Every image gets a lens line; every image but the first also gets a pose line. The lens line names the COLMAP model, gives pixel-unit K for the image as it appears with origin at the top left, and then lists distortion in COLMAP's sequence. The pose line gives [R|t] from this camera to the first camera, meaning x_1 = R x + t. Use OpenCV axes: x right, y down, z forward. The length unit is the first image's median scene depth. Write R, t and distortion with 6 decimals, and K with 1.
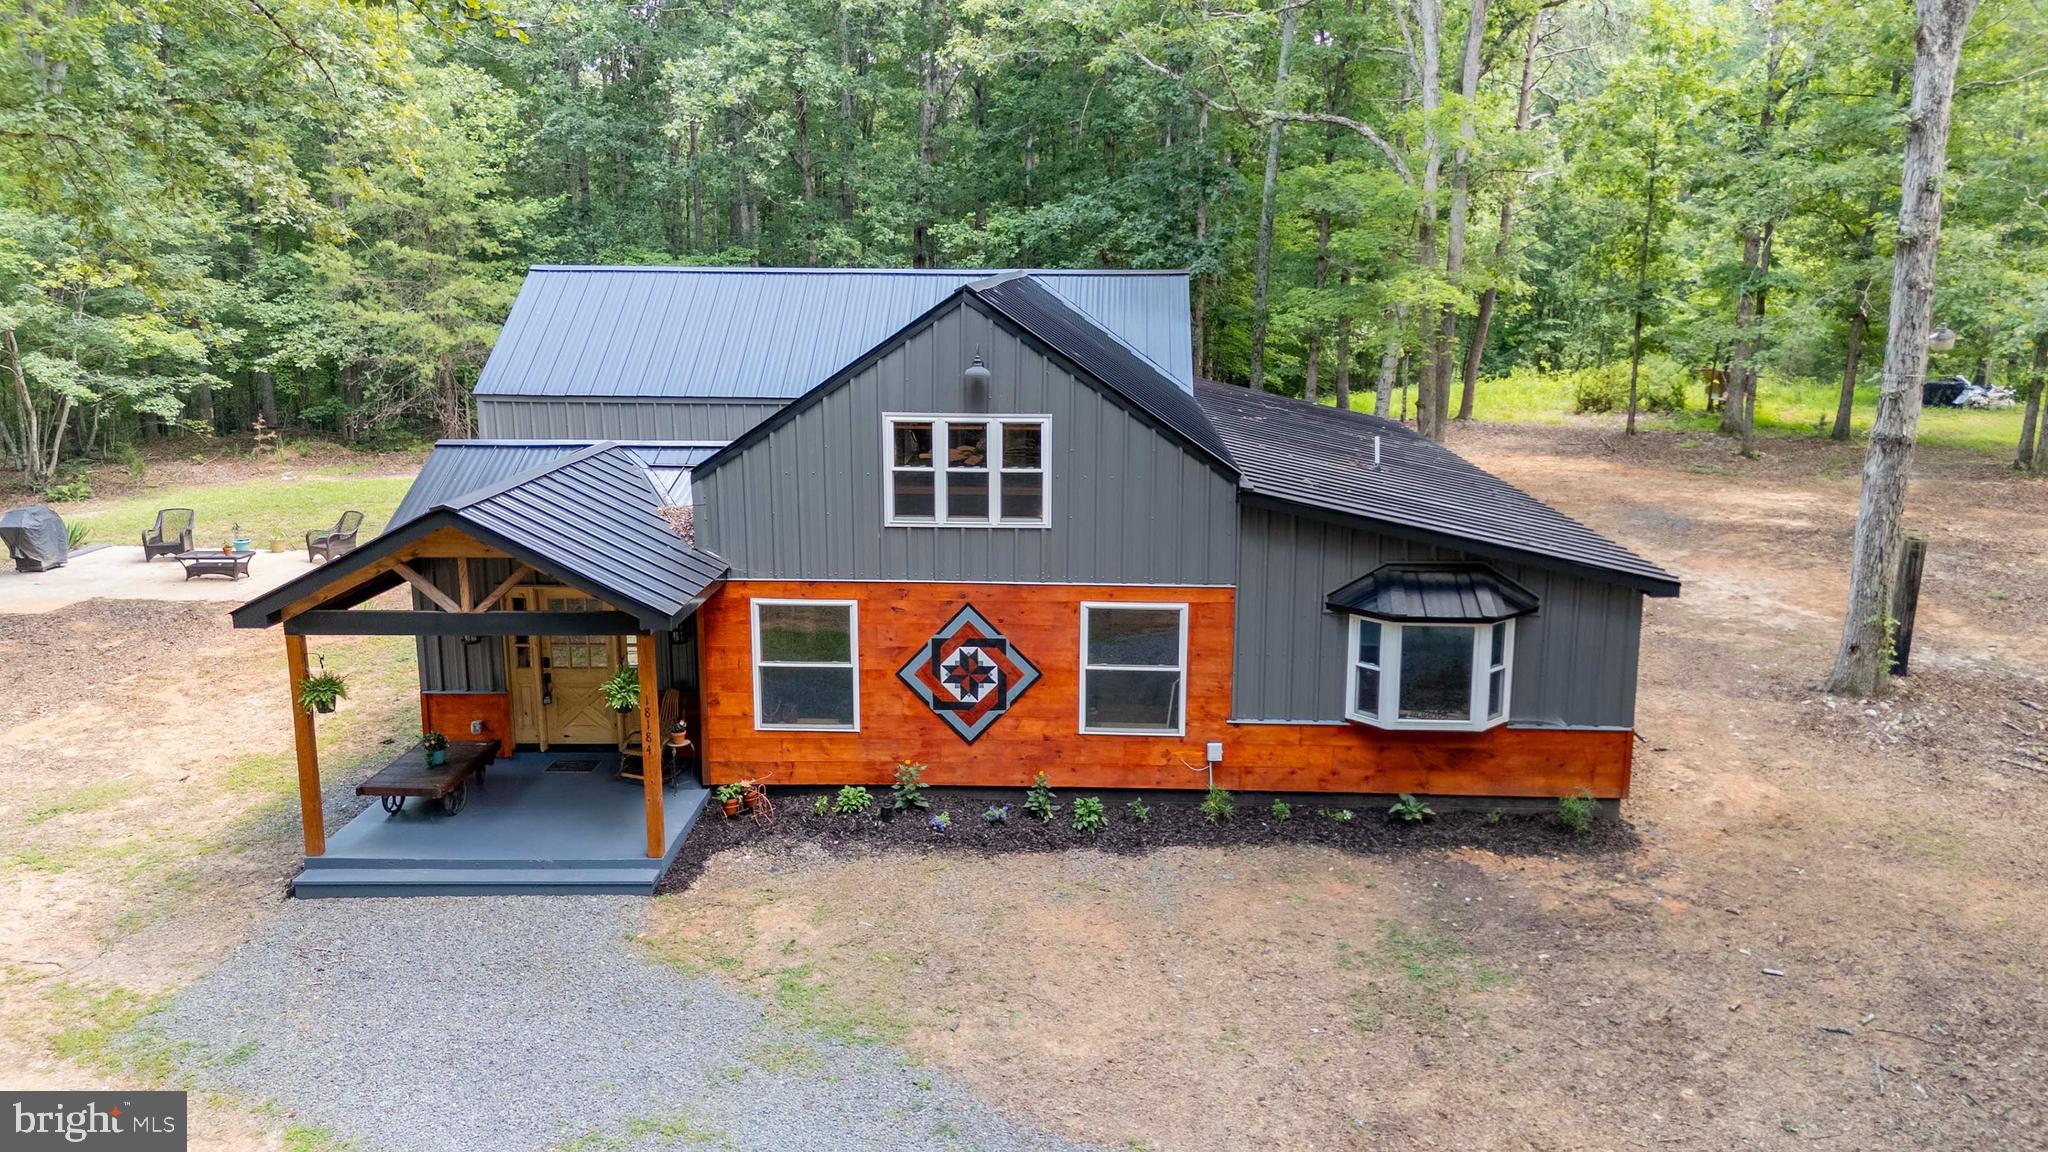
lens RADIAL K [[1502.0, 0, 1035.0], [0, 1502.0, 571.2], [0, 0, 1]] dist [0.123852, -0.087440]
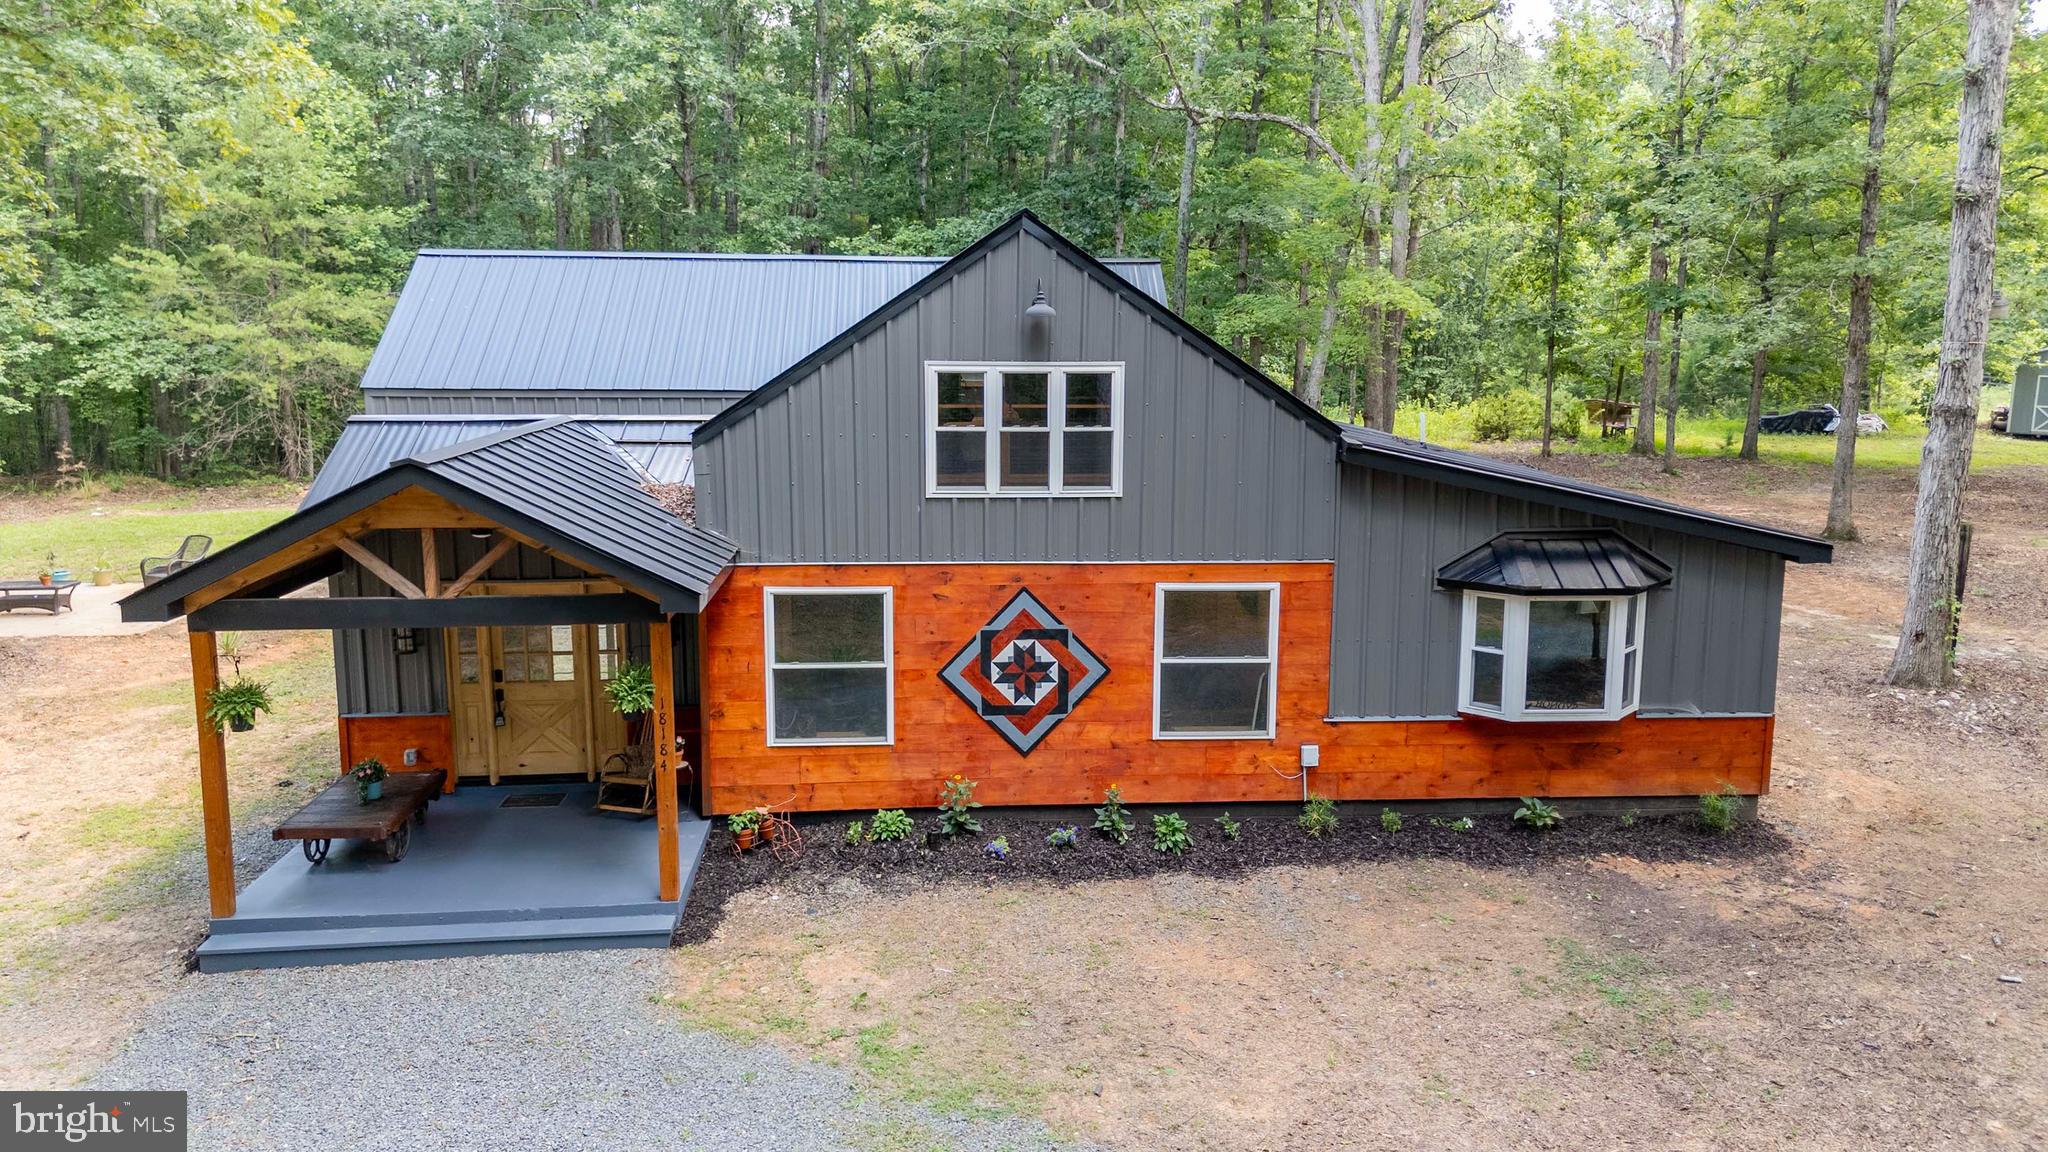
lens RADIAL K [[1502.0, 0, 1034.1], [0, 1502.0, 573.8], [0, 0, 1]] dist [0.123852, -0.087440]
pose [[0.993688, -0.017007, 0.110885, -0.132092], [0.021446, 0.999011, -0.038962, 0.046395], [-0.110112, 0.041095, 0.993069, 0.154783]]
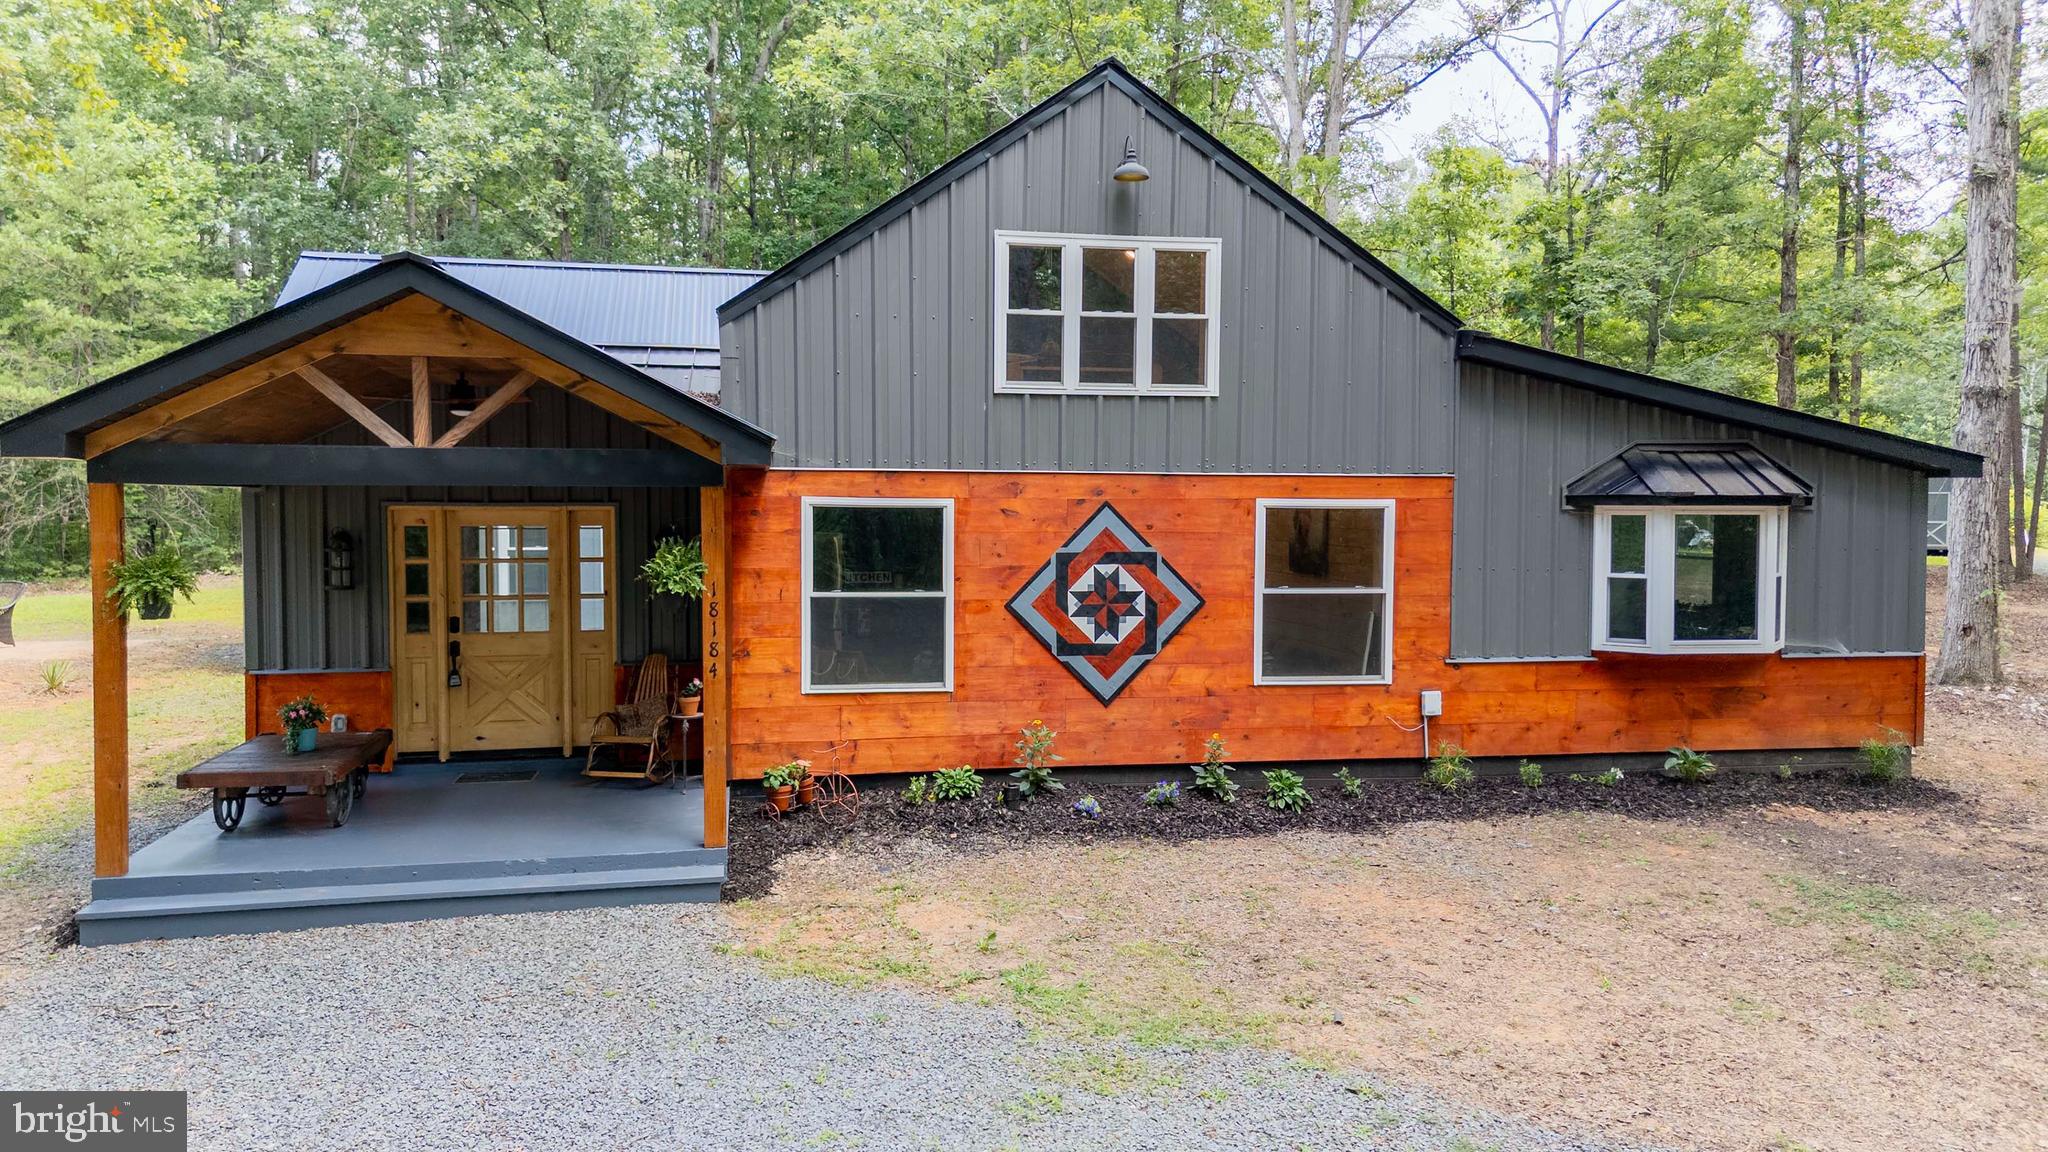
lens RADIAL K [[1502.0, 0, 1033.6], [0, 1502.0, 575.6], [0, 0, 1]] dist [0.123852, -0.087440]
pose [[0.974404, -0.008512, 0.224641, -0.239993], [0.044056, 0.987136, -0.153692, 0.164754], [-0.220443, 0.159655, 0.962245, 0.315242]]
